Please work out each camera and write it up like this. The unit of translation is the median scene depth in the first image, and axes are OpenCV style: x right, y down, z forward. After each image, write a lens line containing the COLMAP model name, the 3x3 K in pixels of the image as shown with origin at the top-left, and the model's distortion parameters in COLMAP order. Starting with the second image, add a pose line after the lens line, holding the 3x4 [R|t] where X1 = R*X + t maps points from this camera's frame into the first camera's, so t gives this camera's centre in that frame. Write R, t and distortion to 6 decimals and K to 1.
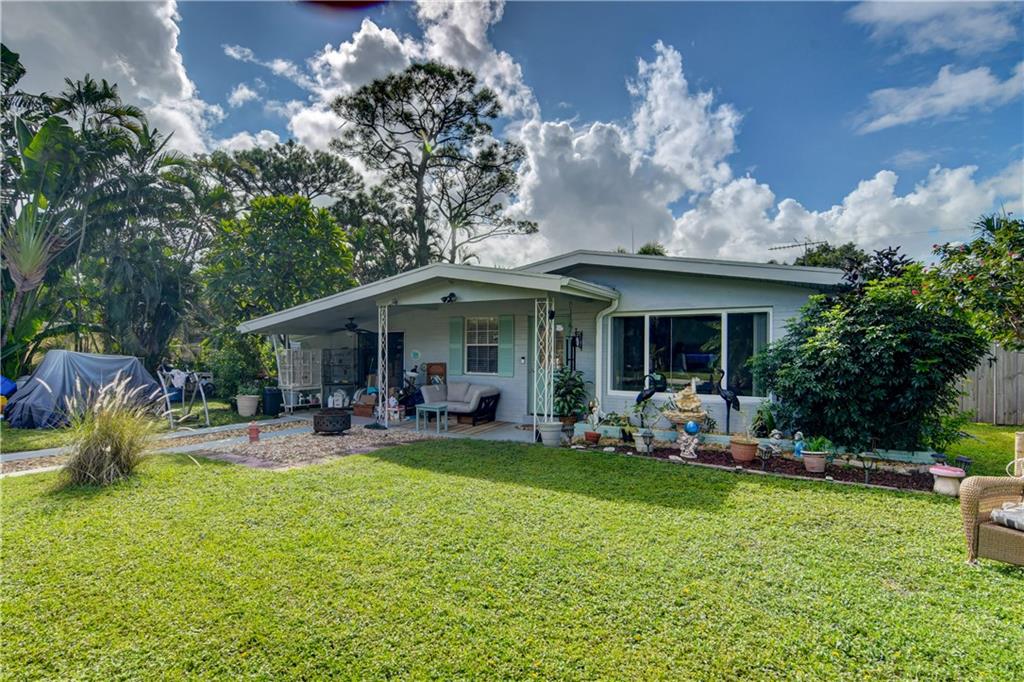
lens RADIAL K [[503.8, 0, 505.4], [0, 503.8, 350.1], [0, 0, 1]] dist [-0.017949, 0.002160]
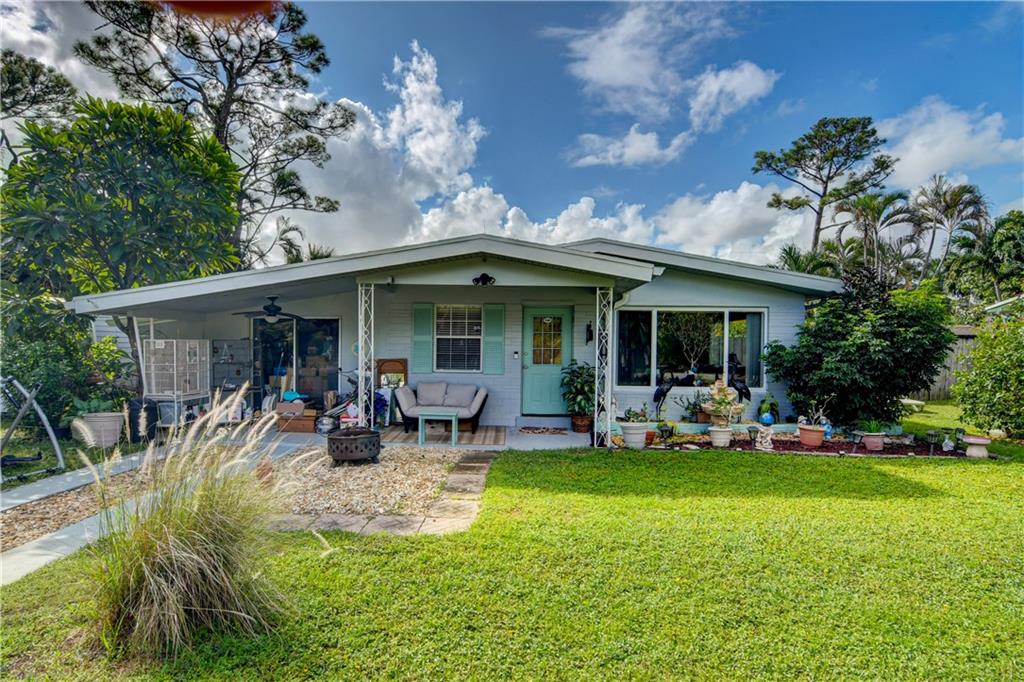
lens RADIAL K [[503.8, 0, 505.4], [0, 503.8, 341.9], [0, 0, 1]] dist [-0.017949, 0.002160]
pose [[0.868183, 0.008532, 0.496171, -0.364564], [-0.008332, 0.999962, -0.002616, -0.000508], [-0.496174, -0.001863, 0.868221, 0.206048]]
